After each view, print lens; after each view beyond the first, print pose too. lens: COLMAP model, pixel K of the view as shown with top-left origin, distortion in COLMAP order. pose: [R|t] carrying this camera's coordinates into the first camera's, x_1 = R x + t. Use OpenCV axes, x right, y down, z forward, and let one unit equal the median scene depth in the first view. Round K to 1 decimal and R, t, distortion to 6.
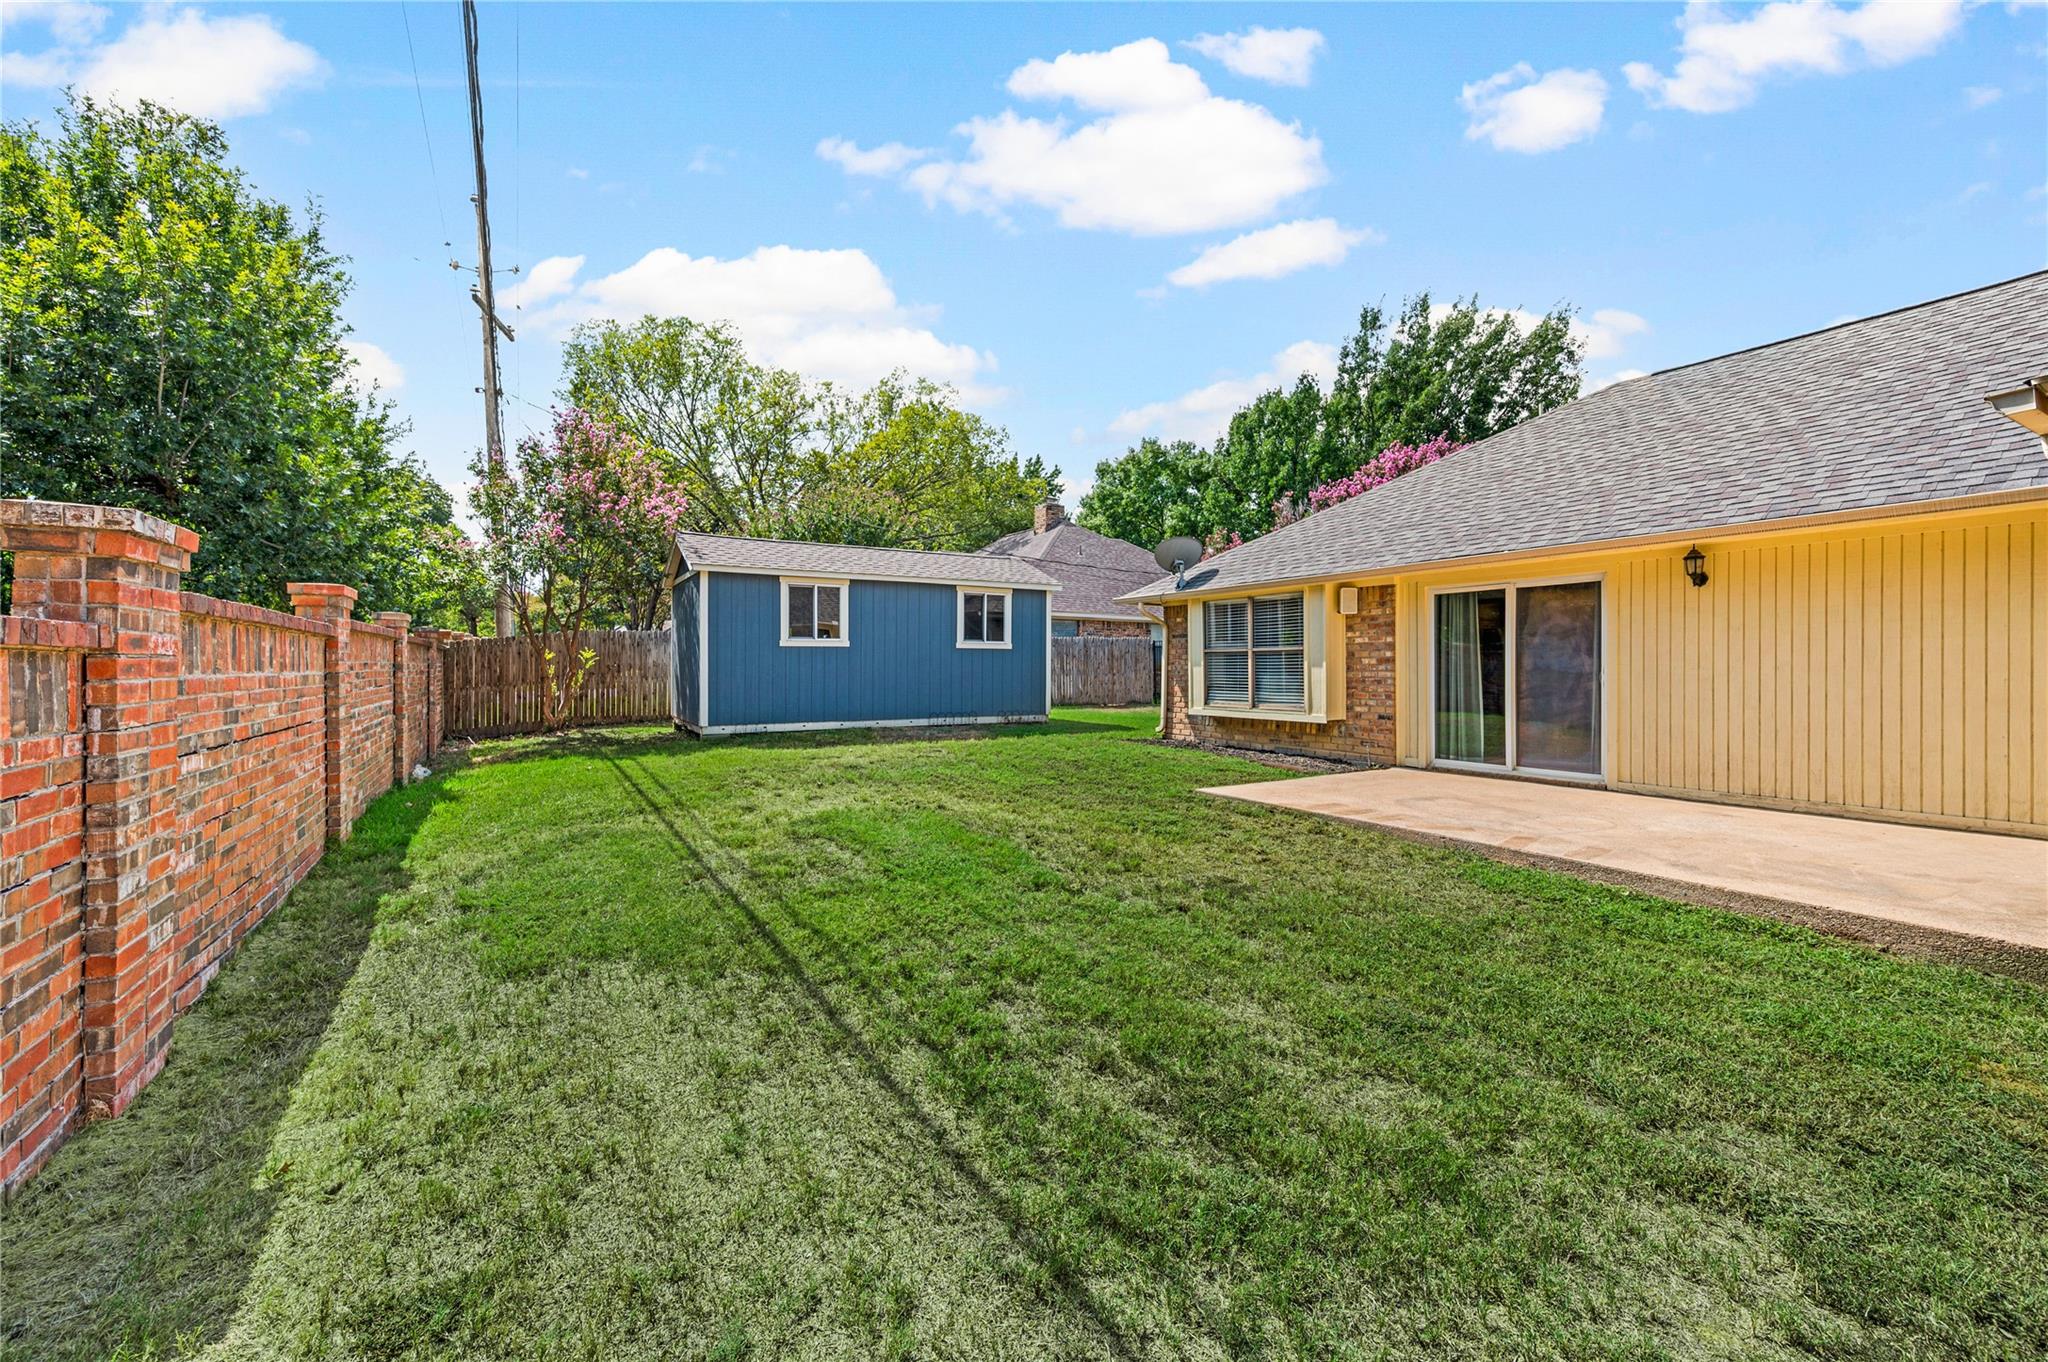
lens RADIAL K [[813.7, 0, 1015.7], [0, 813.7, 668.9], [0, 0, 1]] dist [0.000244, -0.000191]
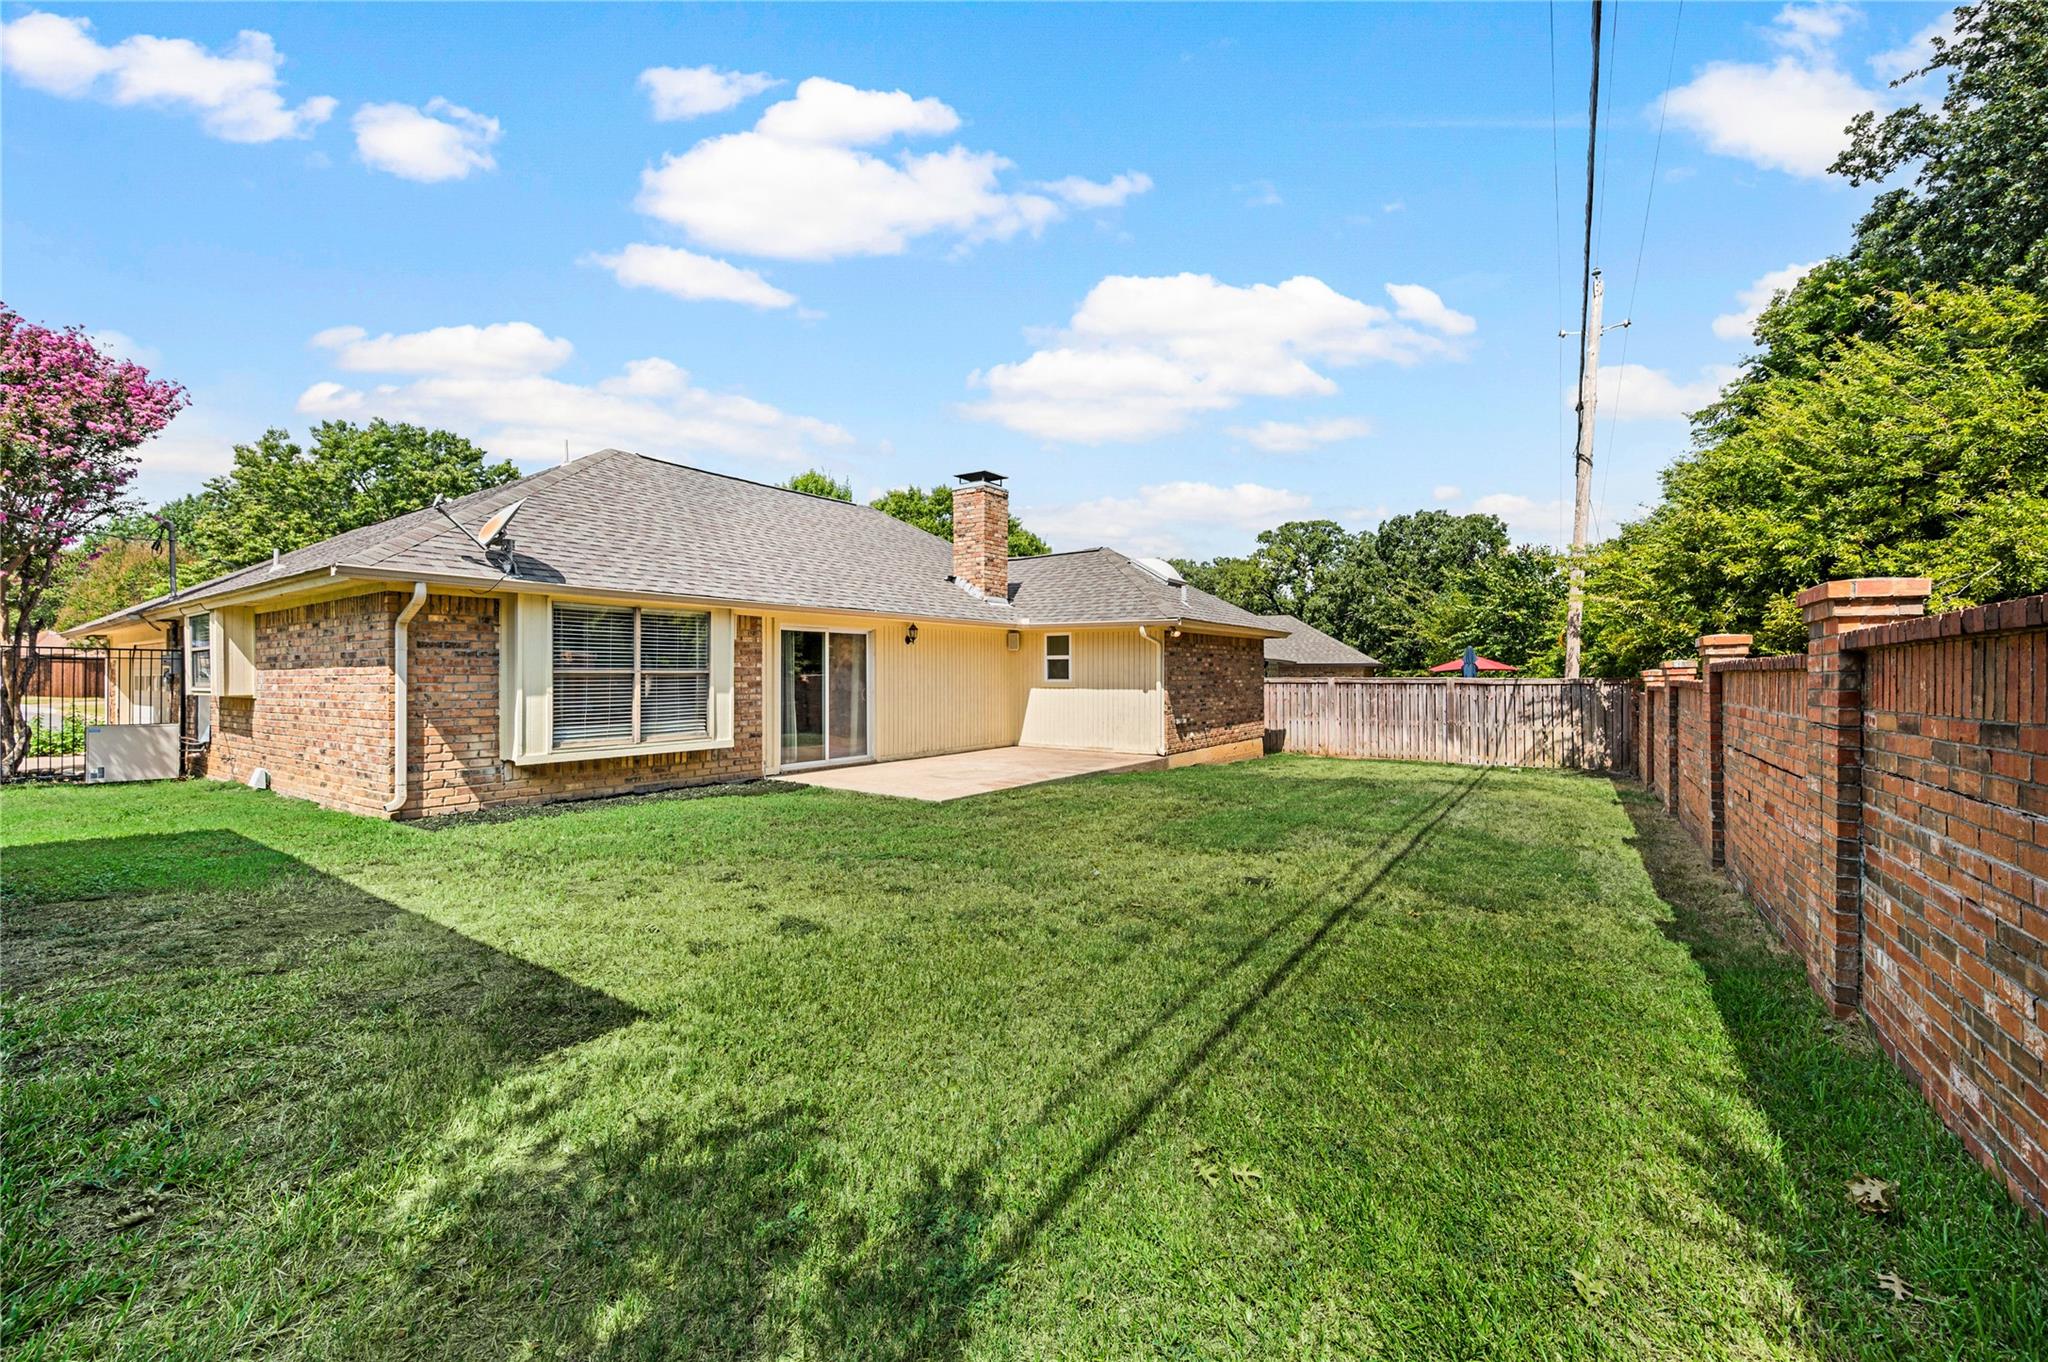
lens RADIAL K [[813.7, 0, 1027.5], [0, 813.7, 678.4], [0, 0, 1]] dist [0.000244, -0.000191]
pose [[-0.417175, 0.001301, 0.908825, -0.710200], [0.007635, 0.999969, 0.002073, -0.017508], [-0.908794, 0.007804, -0.417171, 1.120988]]
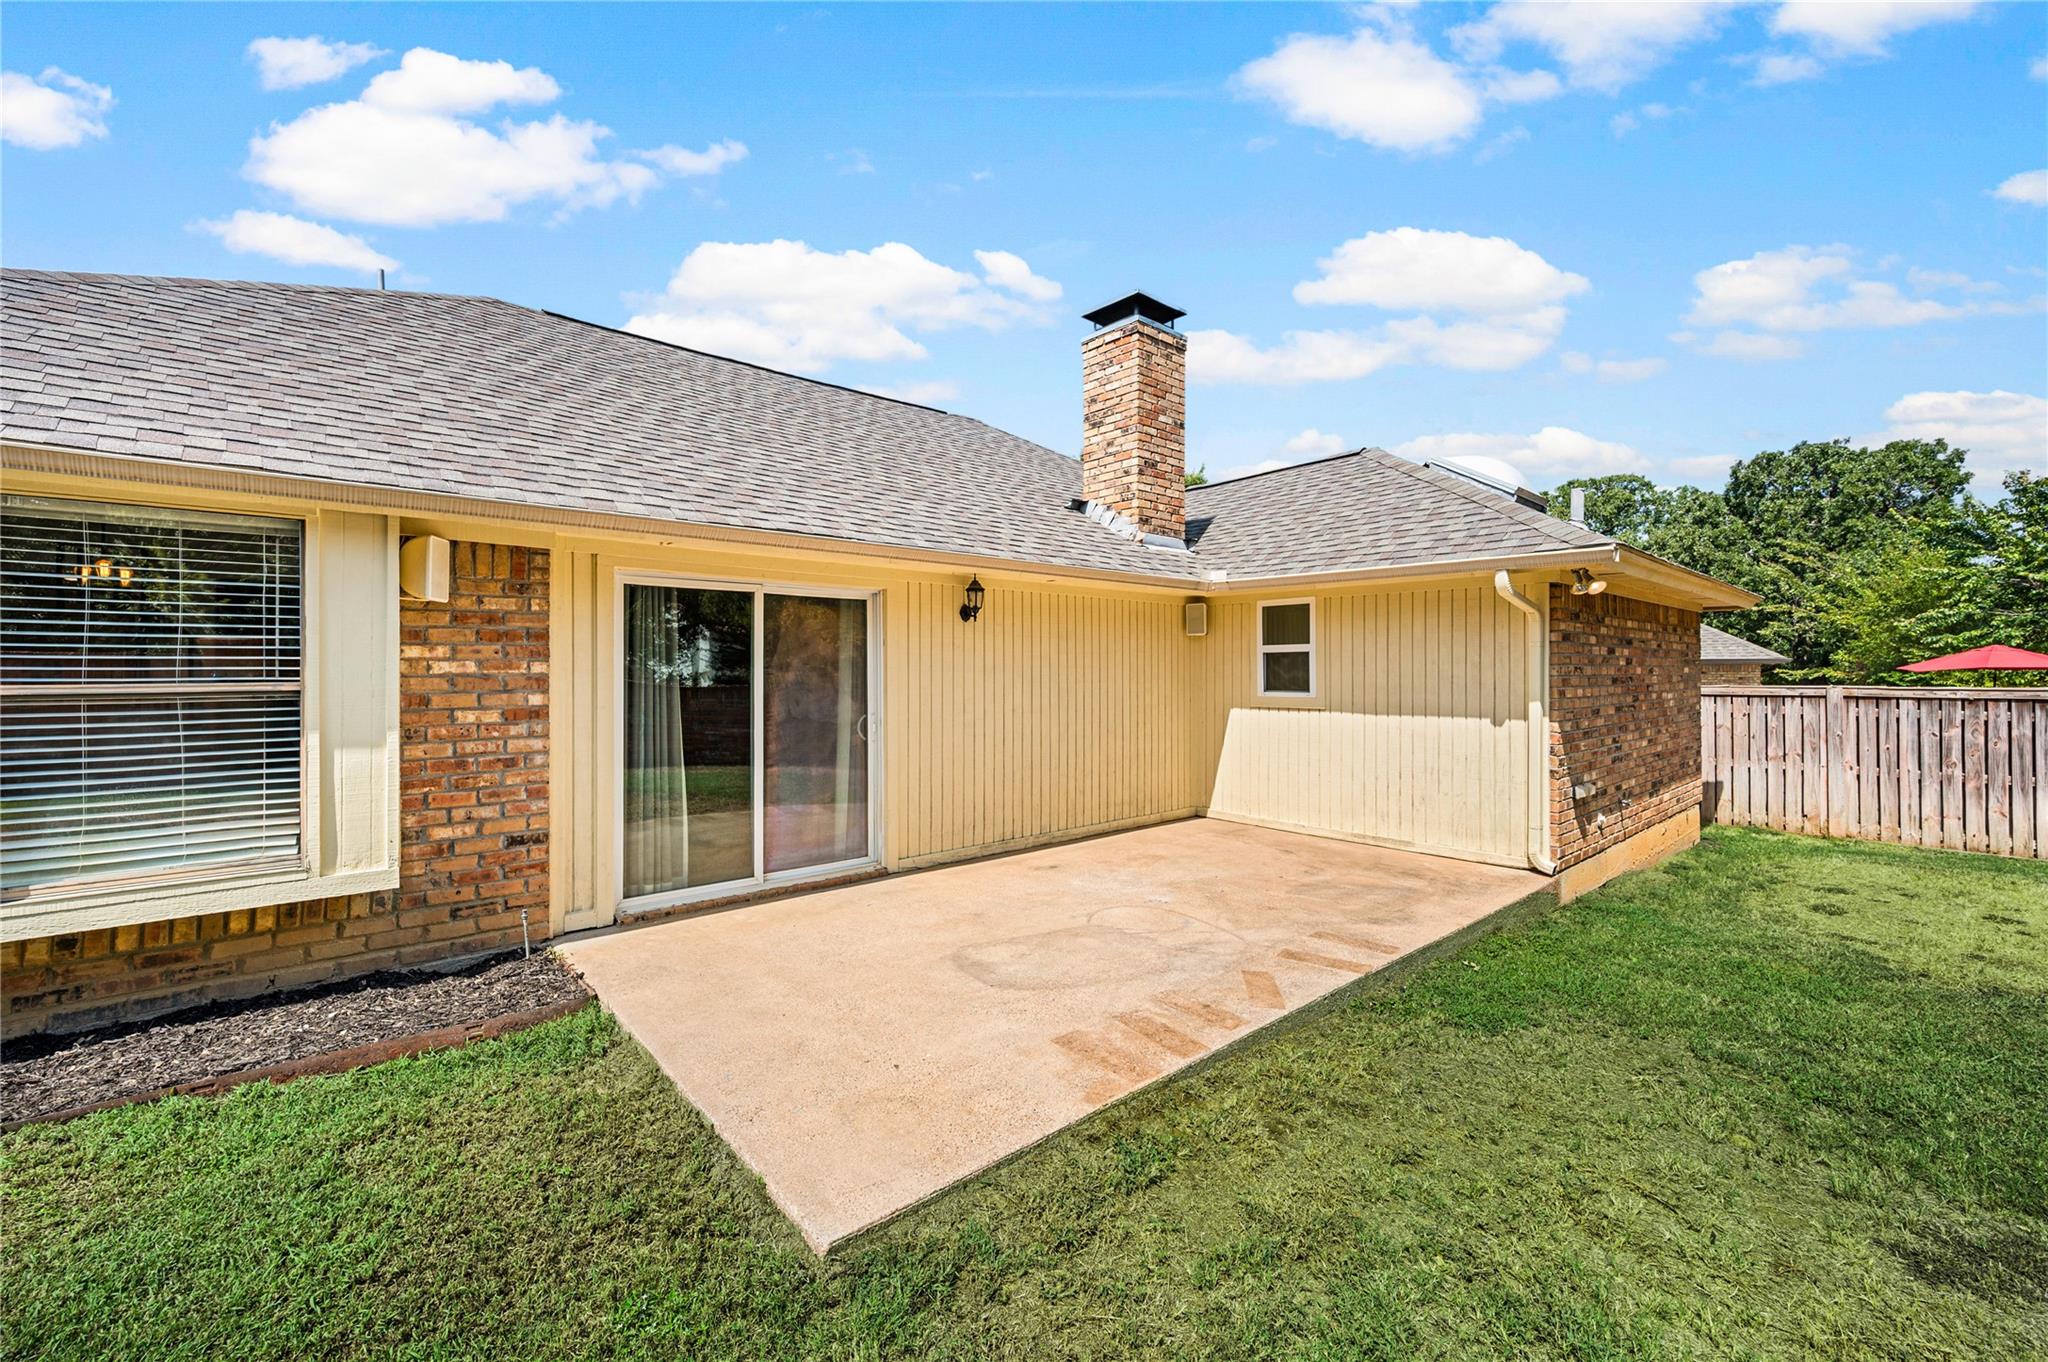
lens RADIAL K [[813.7, 0, 1015.8], [0, 813.7, 671.0], [0, 0, 1]] dist [0.000244, -0.000191]
pose [[-0.172790, 0.008326, 0.984924, -0.038527], [0.007431, 0.999947, -0.007150, -0.028934], [-0.984931, 0.006083, -0.172843, 0.806209]]
